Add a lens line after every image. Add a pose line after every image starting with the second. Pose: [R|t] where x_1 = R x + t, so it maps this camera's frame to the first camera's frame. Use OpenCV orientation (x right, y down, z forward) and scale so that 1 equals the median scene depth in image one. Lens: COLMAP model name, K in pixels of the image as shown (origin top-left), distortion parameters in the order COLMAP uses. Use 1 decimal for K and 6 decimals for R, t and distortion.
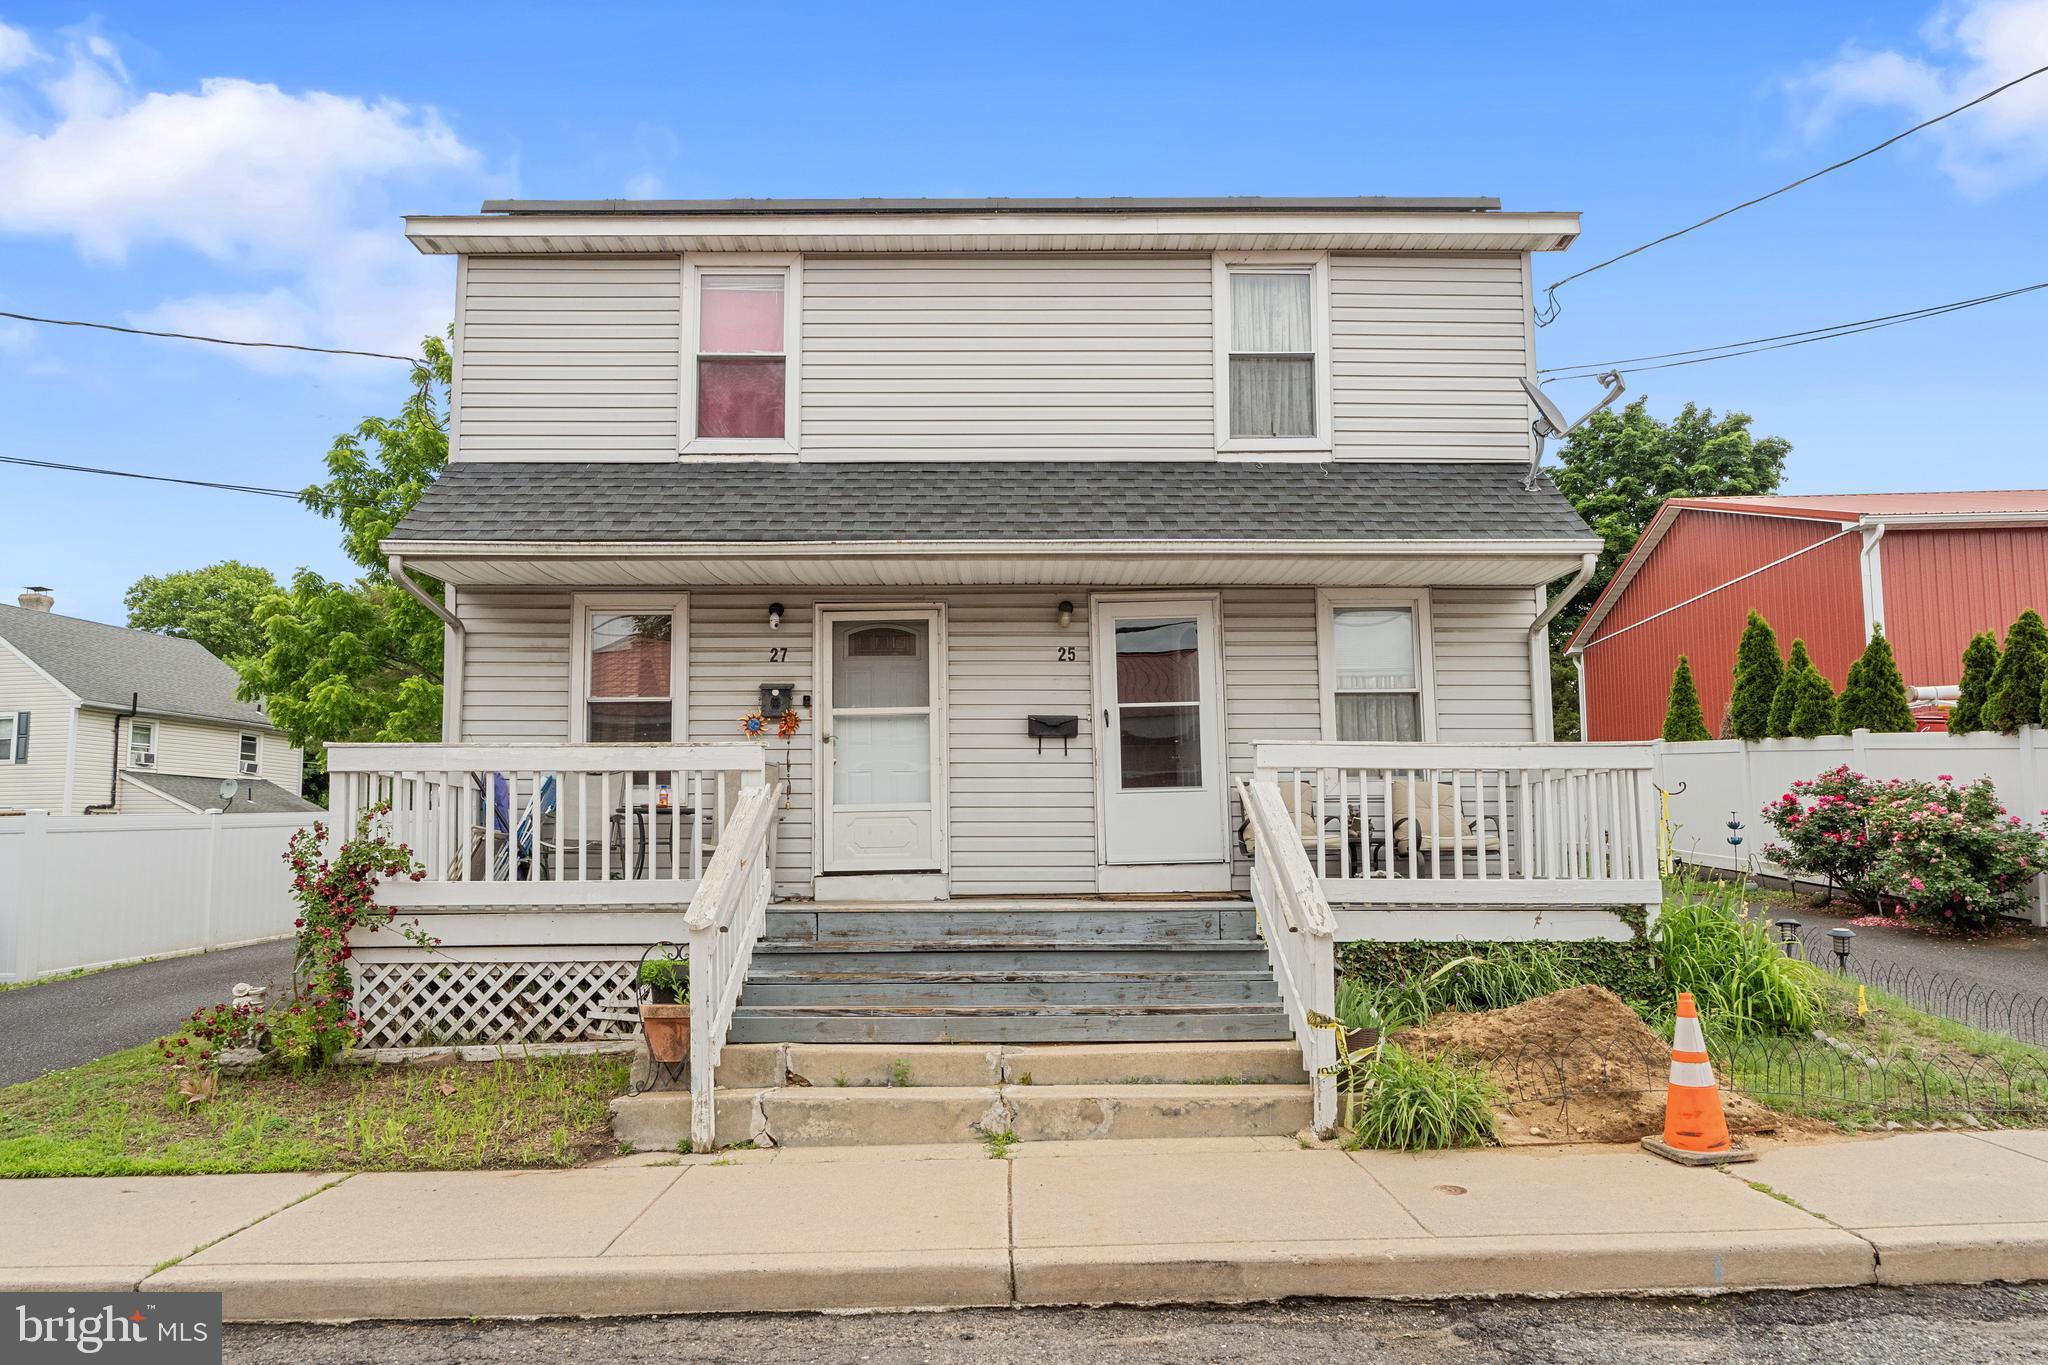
lens RADIAL K [[1169.2, 0, 1023.7], [0, 1169.2, 789.3], [0, 0, 1]] dist [-0.004534, 0.000150]
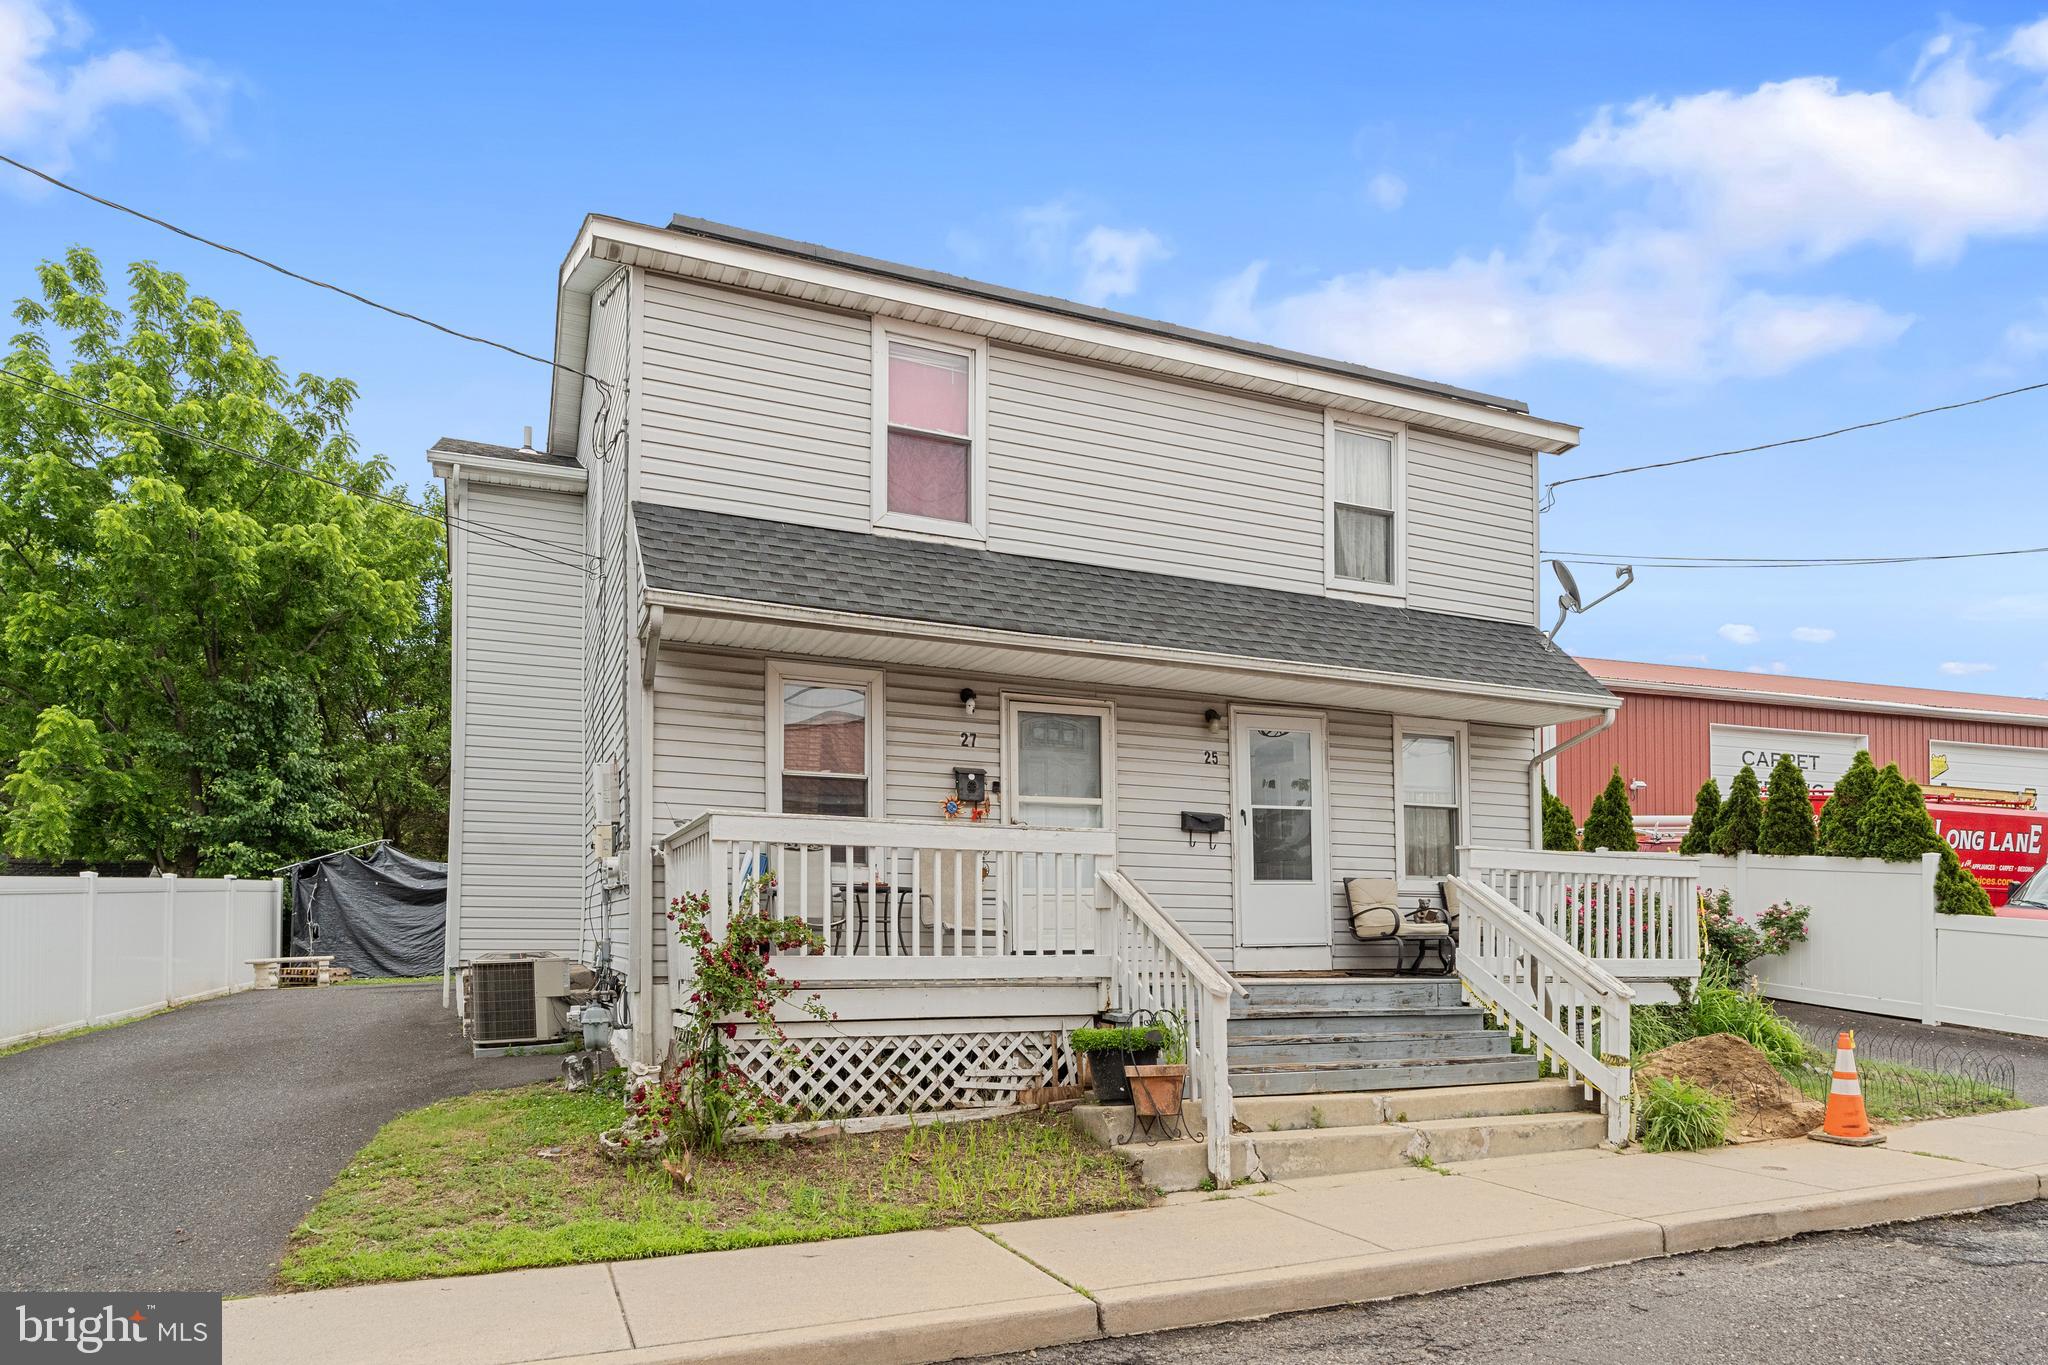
lens RADIAL K [[1220.9, 0, 1025.9], [0, 1220.9, 948.3], [0, 0, 1]] dist [0.004697, 0.000319]
pose [[0.925207, 0.006824, 0.379400, -0.723383], [-0.029155, 0.998161, 0.053144, 0.011460], [-0.378340, -0.060230, 0.923705, -0.022701]]
